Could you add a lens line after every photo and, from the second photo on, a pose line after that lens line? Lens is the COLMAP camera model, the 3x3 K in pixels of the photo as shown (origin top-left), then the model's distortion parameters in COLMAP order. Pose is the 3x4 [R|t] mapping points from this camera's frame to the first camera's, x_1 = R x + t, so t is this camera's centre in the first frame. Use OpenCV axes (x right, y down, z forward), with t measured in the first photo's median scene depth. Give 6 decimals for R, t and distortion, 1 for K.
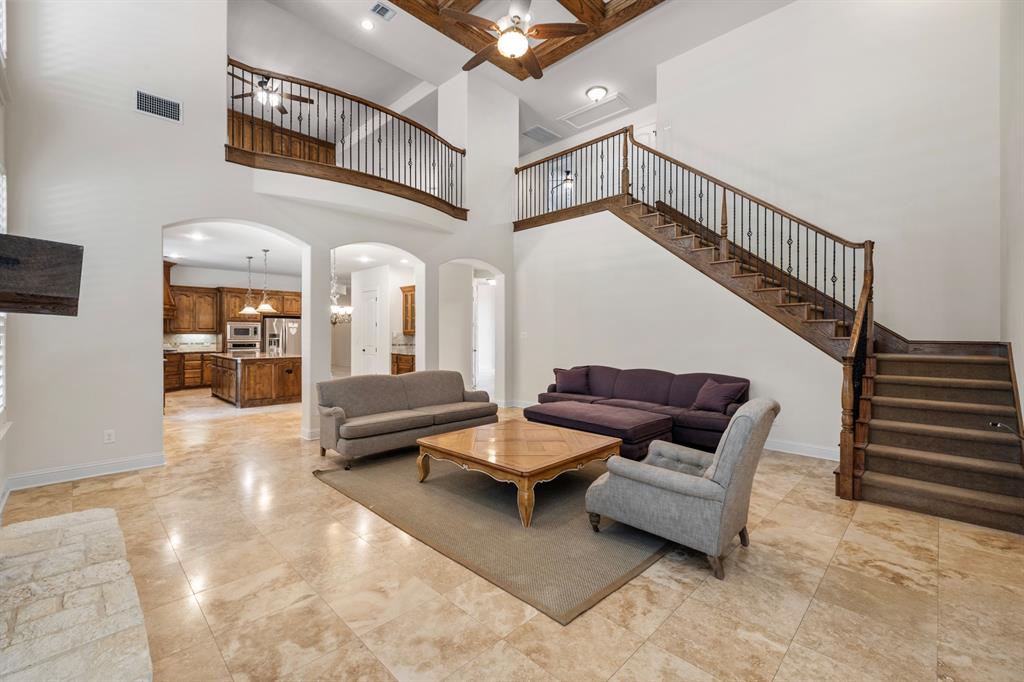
lens RADIAL K [[430.6, 0, 511.2], [0, 430.6, 335.2], [0, 0, 1]] dist [-0.000260, -0.000156]
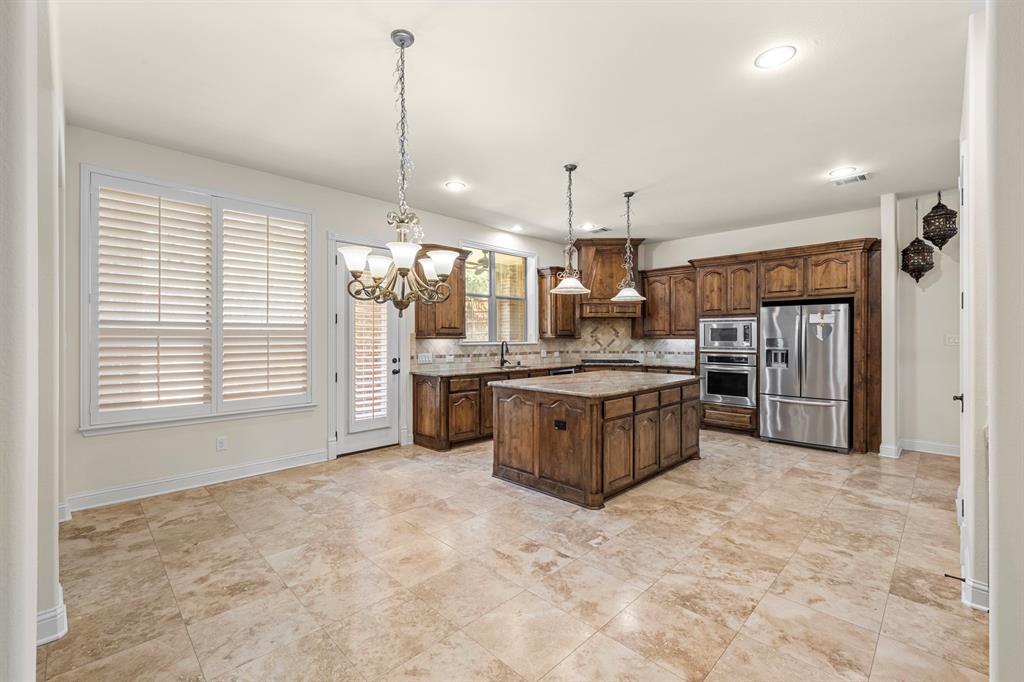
lens RADIAL K [[430.6, 0, 510.5], [0, 430.6, 338.1], [0, 0, 1]] dist [-0.000260, -0.000156]
pose [[-0.014251, -0.000231, -0.999898, -0.069480], [-0.009800, 0.999952, -0.000091, -0.000827], [0.999850, 0.009798, -0.014253, 0.747921]]
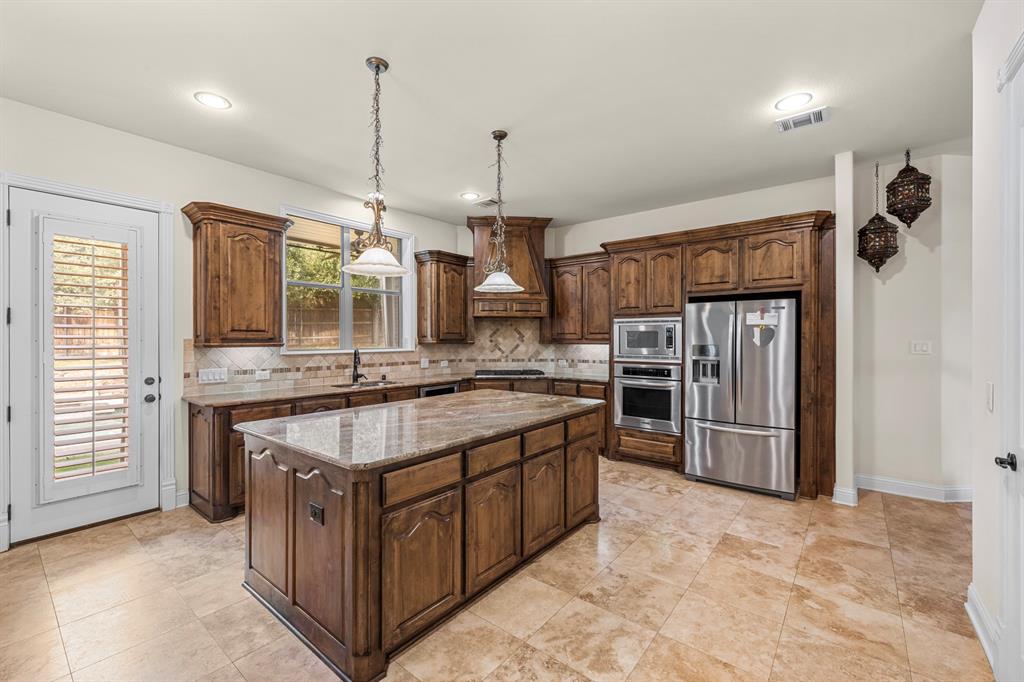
lens RADIAL K [[430.6, 0, 511.1], [0, 430.6, 340.9], [0, 0, 1]] dist [-0.000260, -0.000156]
pose [[0.100556, 0.003300, -0.994926, -0.216372], [-0.008296, 0.999963, 0.002479, -0.006713], [0.994897, 0.008004, 0.100580, 0.842941]]
